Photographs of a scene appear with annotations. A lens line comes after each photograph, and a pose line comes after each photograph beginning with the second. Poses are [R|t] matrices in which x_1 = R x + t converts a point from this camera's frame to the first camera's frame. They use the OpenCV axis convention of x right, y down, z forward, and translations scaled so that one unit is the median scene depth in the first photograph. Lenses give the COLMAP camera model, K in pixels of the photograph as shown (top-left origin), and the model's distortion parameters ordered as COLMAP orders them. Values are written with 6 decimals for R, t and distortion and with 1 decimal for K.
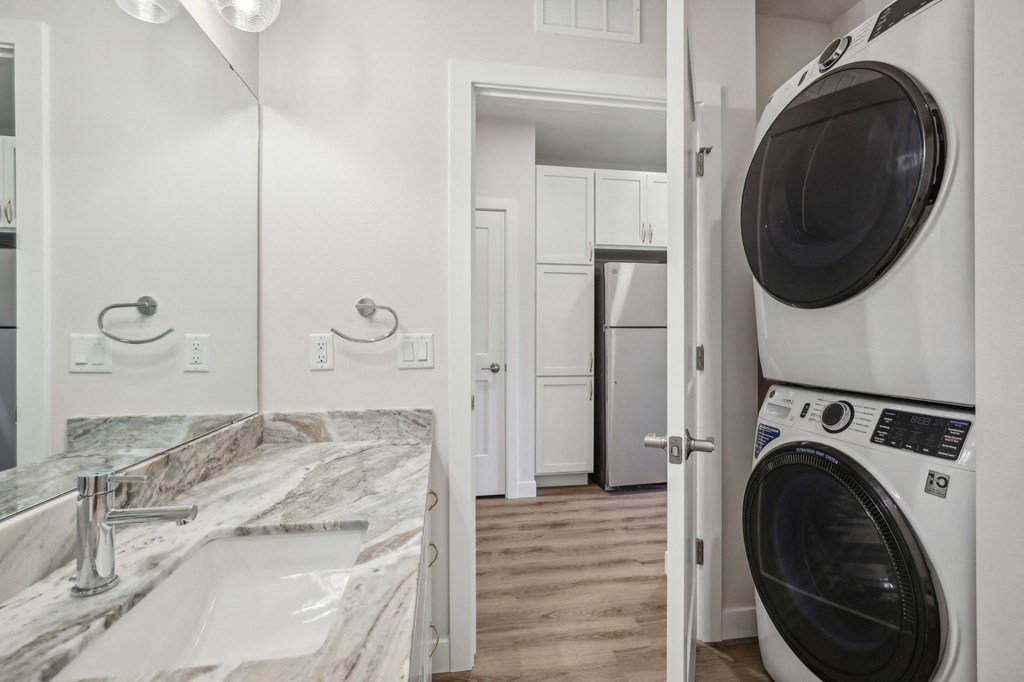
lens RADIAL K [[480.4, 0, 509.7], [0, 480.4, 333.4], [0, 0, 1]] dist [0.000371, -0.000108]
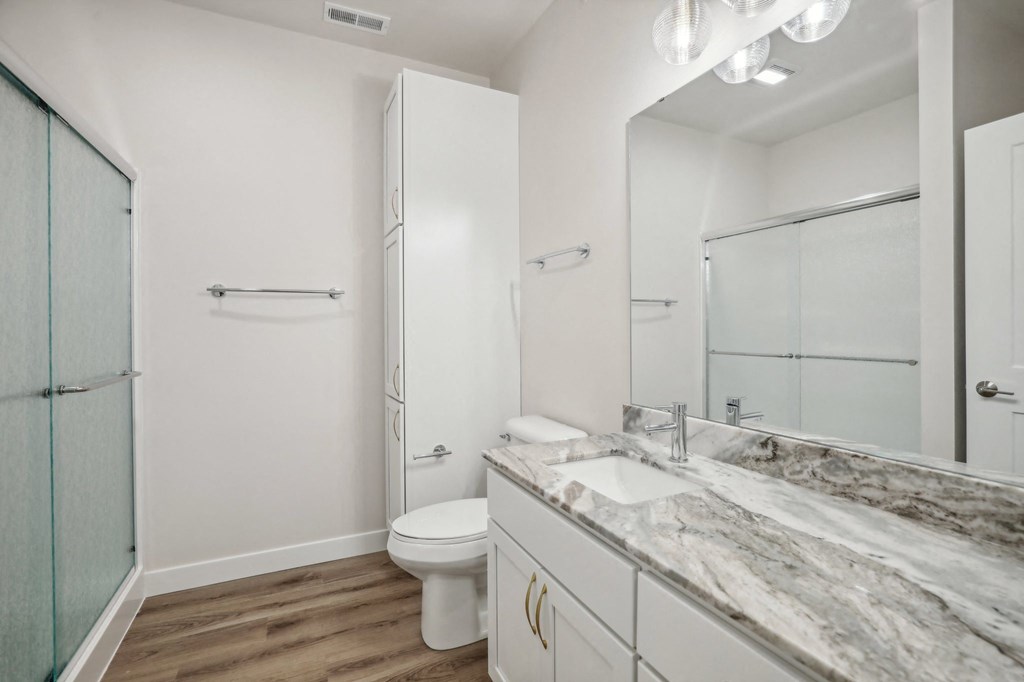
lens RADIAL K [[480.4, 0, 509.7], [0, 480.4, 333.4], [0, 0, 1]] dist [0.000371, -0.000108]
pose [[-0.958748, 0.014430, -0.283890, 0.235662], [0.012916, 0.999891, 0.007203, -0.012581], [0.283963, 0.003239, -0.958830, 1.766203]]
